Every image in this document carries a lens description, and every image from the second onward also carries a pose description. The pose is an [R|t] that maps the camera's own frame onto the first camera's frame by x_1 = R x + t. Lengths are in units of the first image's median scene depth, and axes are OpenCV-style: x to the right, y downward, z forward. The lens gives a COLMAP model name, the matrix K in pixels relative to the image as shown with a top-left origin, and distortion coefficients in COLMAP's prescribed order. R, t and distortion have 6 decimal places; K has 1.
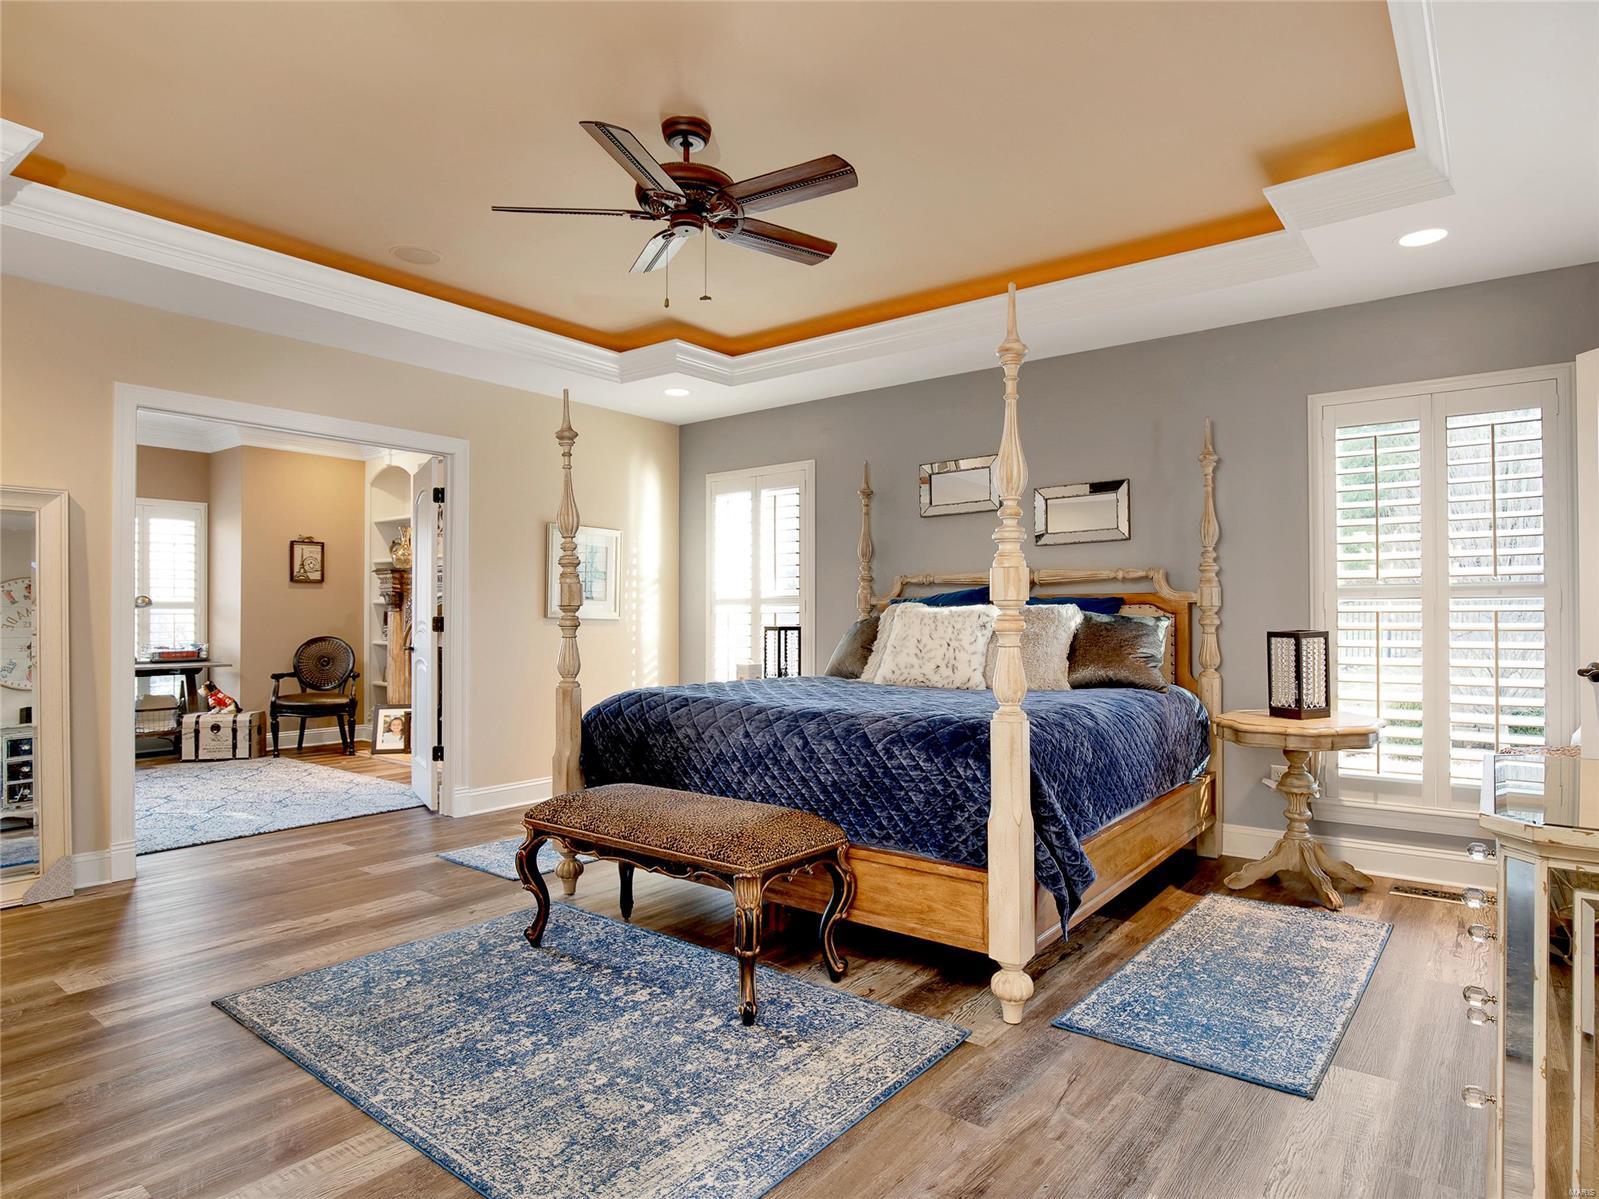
lens RADIAL K [[898.8, 0, 806.3], [0, 898.8, 602.8], [0, 0, 1]] dist [-0.024200, 0.000863]
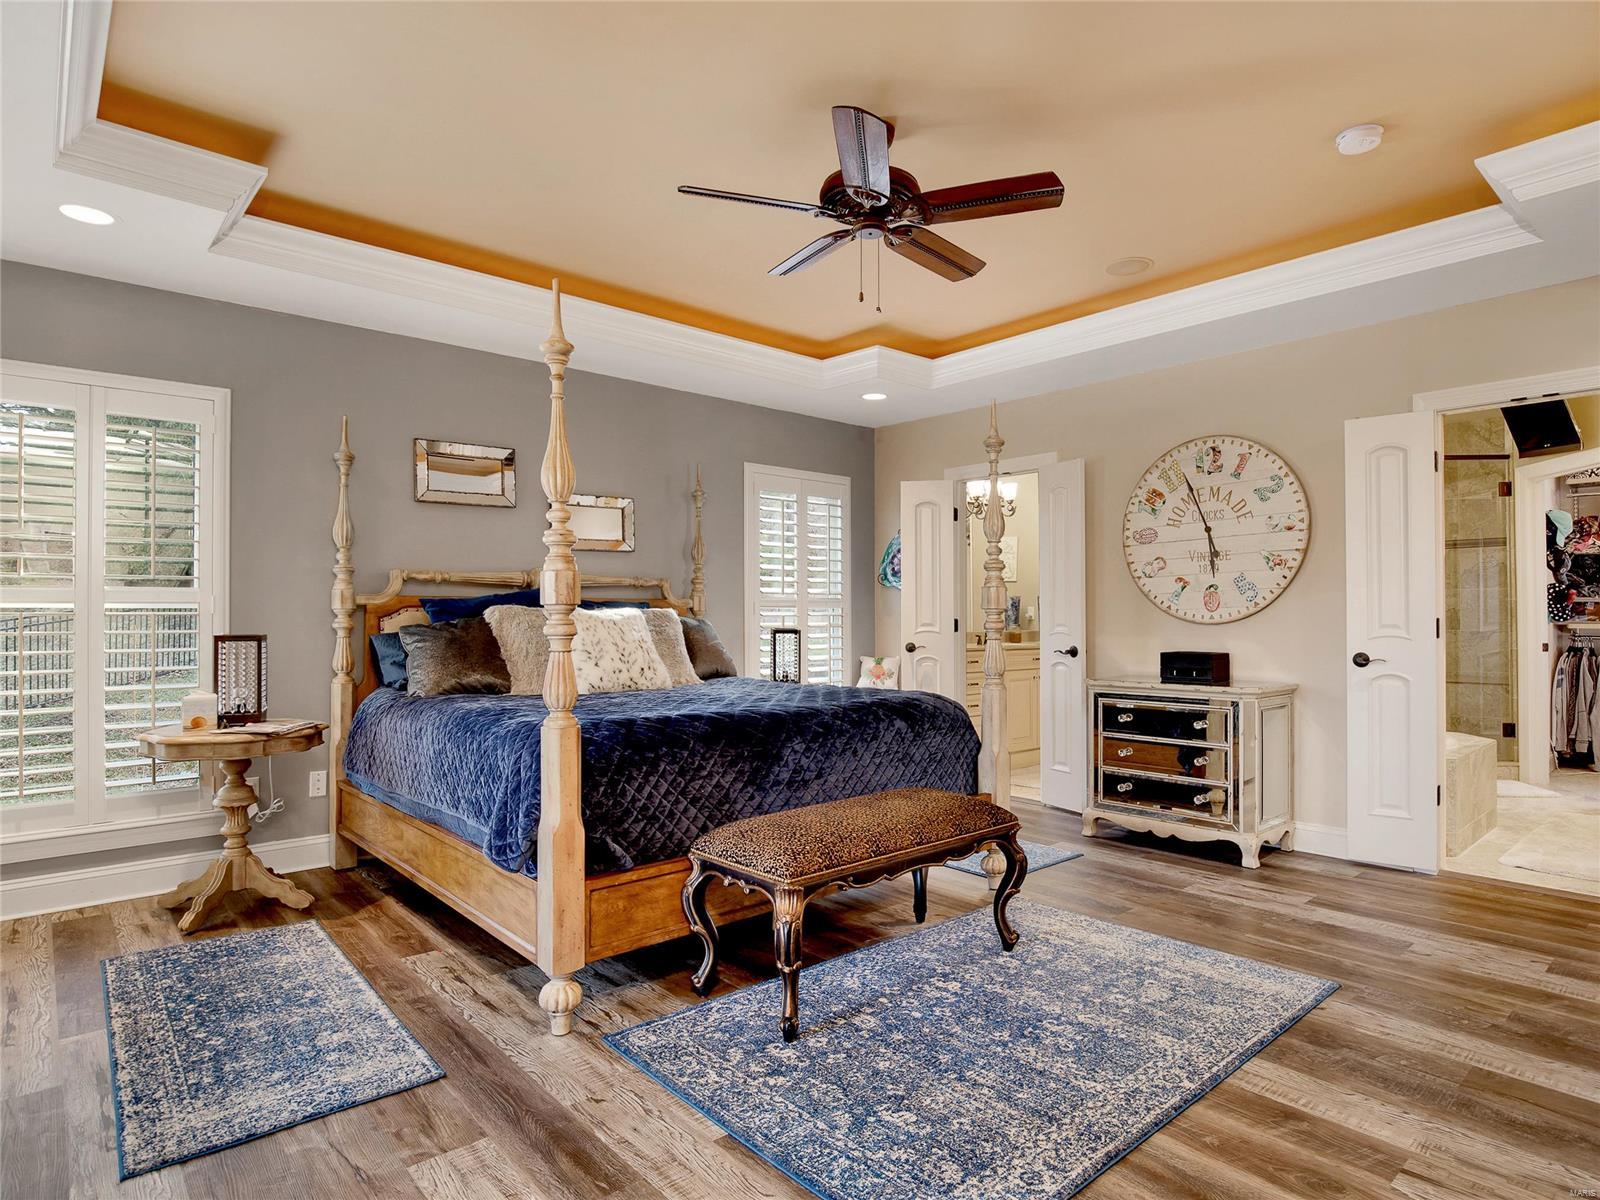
lens RADIAL K [[899.4, 0, 806.1], [0, 899.4, 605.3], [0, 0, 1]] dist [-0.024200, 0.000863]
pose [[0.190310, 0.013894, 0.981626, -0.987885], [-0.013296, 0.999845, -0.011574, 0.010711], [-0.981634, -0.010849, 0.190465, 0.772140]]
